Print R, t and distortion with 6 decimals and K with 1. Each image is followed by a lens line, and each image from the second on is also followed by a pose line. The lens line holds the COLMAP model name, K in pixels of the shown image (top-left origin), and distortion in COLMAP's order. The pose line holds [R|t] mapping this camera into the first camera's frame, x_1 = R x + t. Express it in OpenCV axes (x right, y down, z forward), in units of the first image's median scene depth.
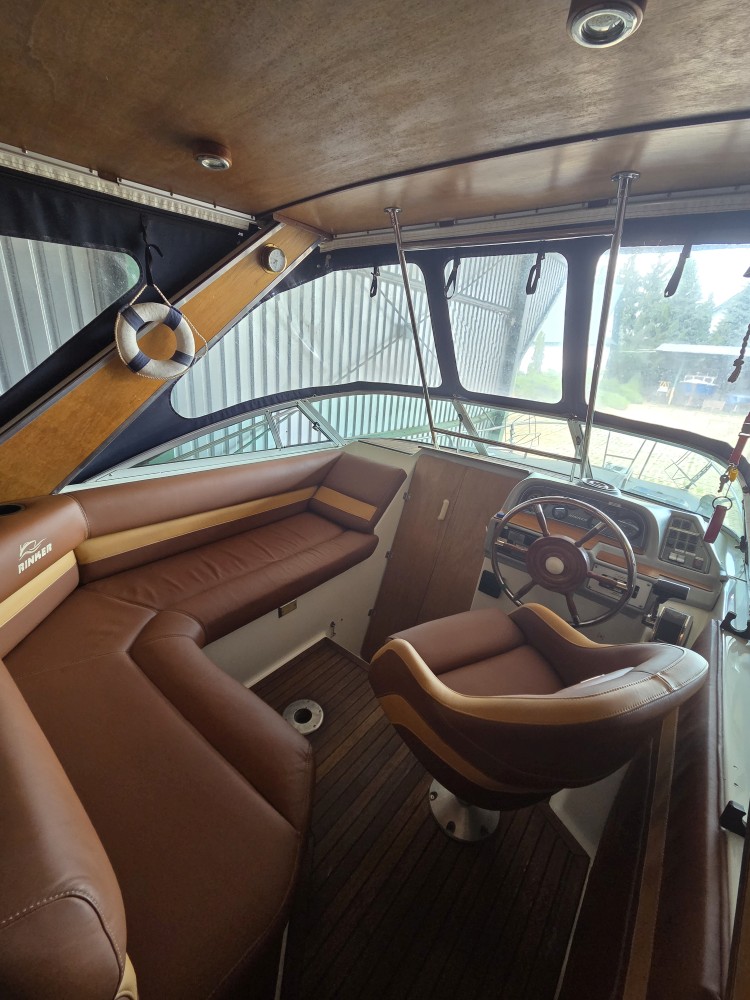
lens RADIAL K [[405.9, 0, 375.0], [0, 405.9, 500.0], [0, 0, 1]] dist [0.000408, 0.000040]
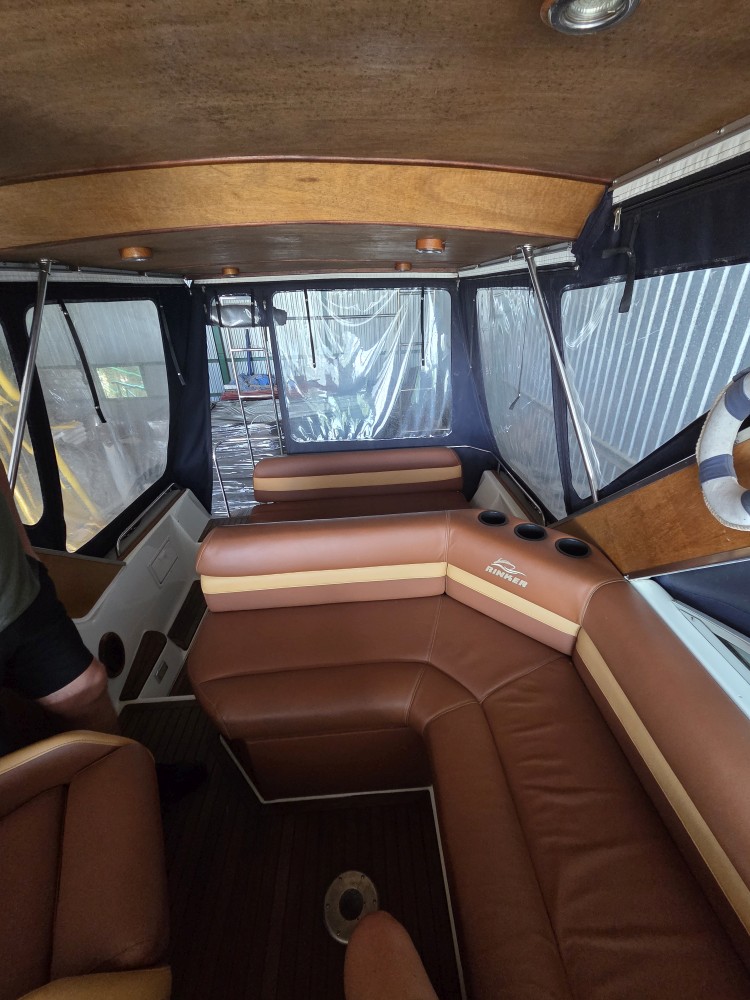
lens RADIAL K [[395.2, 0, 380.9], [0, 395.2, 501.0], [0, 0, 1]] dist [0.002344, 0.000131]
pose [[-0.728990, 0.274750, -0.626965, 0.035689], [-0.264696, 0.731523, 0.628340, -0.586955], [0.631276, 0.624009, -0.460548, 1.130145]]
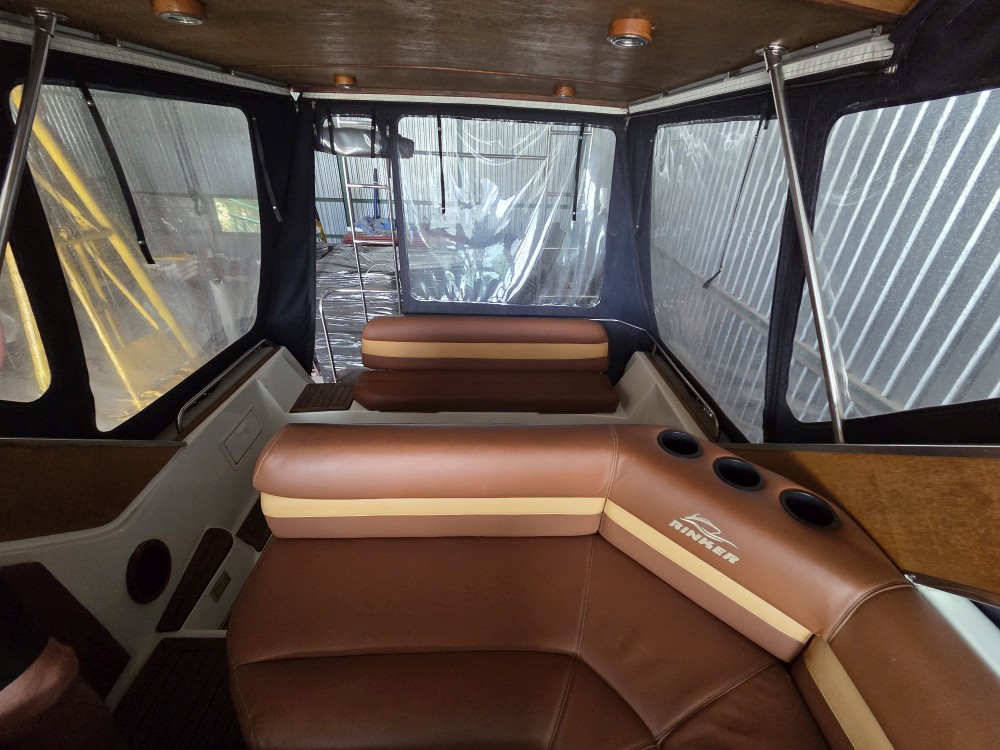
lens RADIAL K [[399.0, 0, 503.8], [0, 399.0, 367.1], [0, 0, 1]] dist [-0.000622, -0.000090]
pose [[-0.745460, 0.235404, -0.623598, -0.175297], [-0.320551, 0.693660, 0.645045, -0.428942], [0.584411, 0.680750, -0.441637, 0.874180]]
